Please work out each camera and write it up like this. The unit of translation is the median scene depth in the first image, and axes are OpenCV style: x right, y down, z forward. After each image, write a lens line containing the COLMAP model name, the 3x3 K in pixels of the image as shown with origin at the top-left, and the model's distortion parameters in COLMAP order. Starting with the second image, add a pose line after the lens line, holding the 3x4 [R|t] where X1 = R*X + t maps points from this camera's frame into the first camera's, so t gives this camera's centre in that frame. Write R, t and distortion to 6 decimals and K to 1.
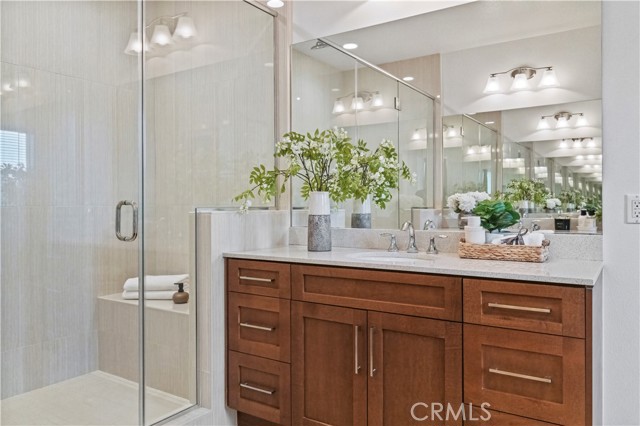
lens RADIAL K [[466.6, 0, 320.0], [0, 466.6, 213.0], [0, 0, 1]] dist [-0.003756, -0.001139]
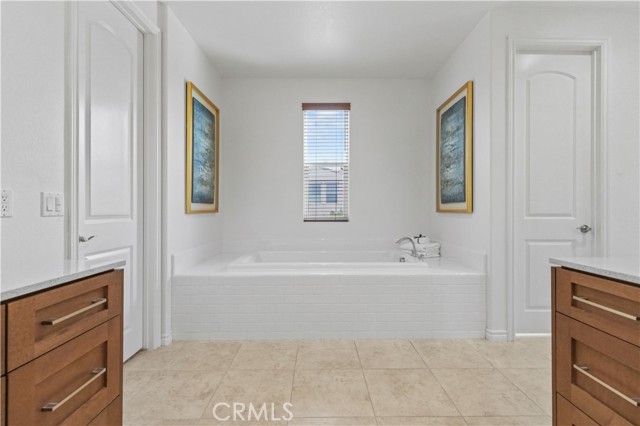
lens RADIAL K [[287.0, 0, 319.1], [0, 287.0, 210.0], [0, 0, 1]] dist [0.004522, 0.000065]
pose [[-0.552633, 0.002583, 0.833421, -0.301568], [0.009003, 0.999955, 0.002870, 0.008800], [-0.833376, 0.009089, -0.552631, 0.936723]]
